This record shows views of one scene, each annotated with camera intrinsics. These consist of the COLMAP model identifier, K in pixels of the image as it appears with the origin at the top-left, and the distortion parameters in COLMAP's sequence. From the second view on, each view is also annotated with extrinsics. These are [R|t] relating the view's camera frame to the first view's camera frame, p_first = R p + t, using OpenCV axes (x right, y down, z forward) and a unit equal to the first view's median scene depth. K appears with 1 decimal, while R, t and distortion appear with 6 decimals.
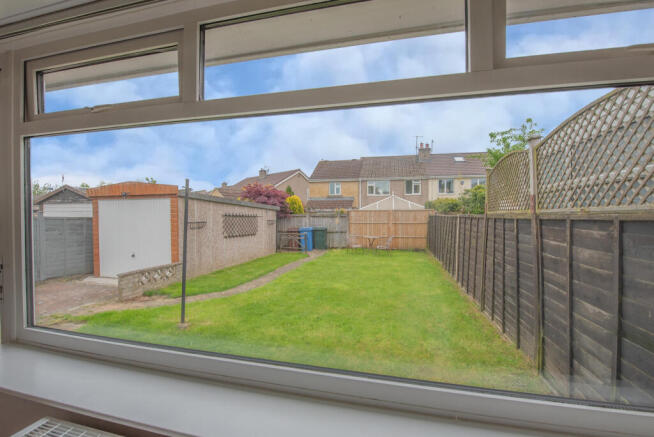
lens RADIAL K [[265.2, 0, 328.8], [0, 265.2, 218.3], [0, 0, 1]] dist [-0.022812, -0.000738]
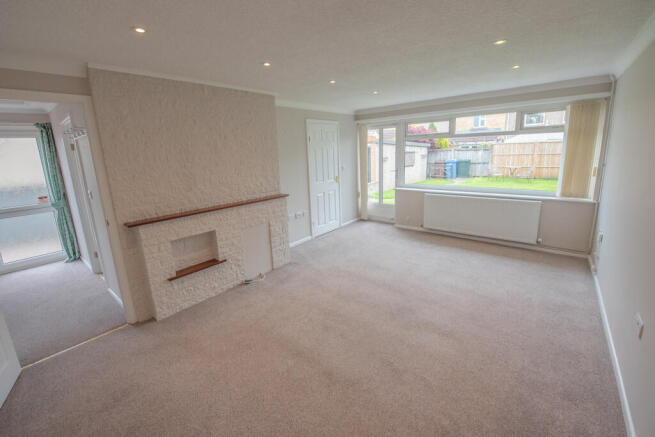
lens RADIAL K [[265.6, 0, 322.7], [0, 265.6, 207.5], [0, 0, 1]] dist [-0.022812, -0.000738]
pose [[0.880867, 0.060066, -0.469537, -0.023456], [0.039000, 0.979335, 0.198448, -0.015355], [0.471754, -0.193119, 0.860322, -0.394912]]
